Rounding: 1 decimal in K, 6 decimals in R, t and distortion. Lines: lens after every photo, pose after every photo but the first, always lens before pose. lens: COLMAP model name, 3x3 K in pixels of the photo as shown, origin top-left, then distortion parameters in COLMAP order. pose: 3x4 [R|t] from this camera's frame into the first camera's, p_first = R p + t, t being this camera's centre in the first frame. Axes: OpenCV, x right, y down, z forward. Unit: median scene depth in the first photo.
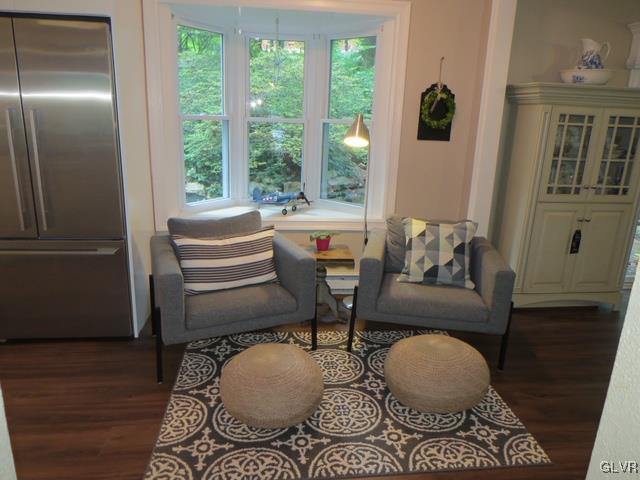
lens RADIAL K [[460.0, 0, 320.0], [0, 460.0, 240.0], [0, 0, 1]] dist [-0.002183, -0.002024]
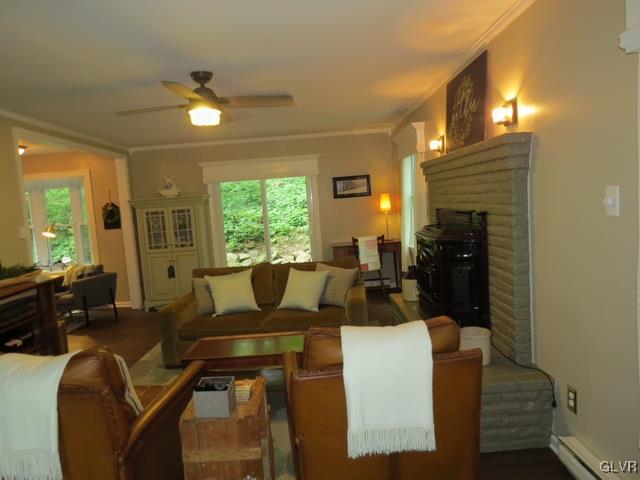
lens RADIAL K [[449.9, 0, 320.0], [0, 449.9, 240.0], [0, 0, 1]] dist [0.000285, 0.000141]
pose [[0.988909, -0.097130, -0.112364, 1.434252], [0.075121, 0.979720, -0.185759, 0.281075], [0.128128, 0.175258, 0.976150, -0.855084]]
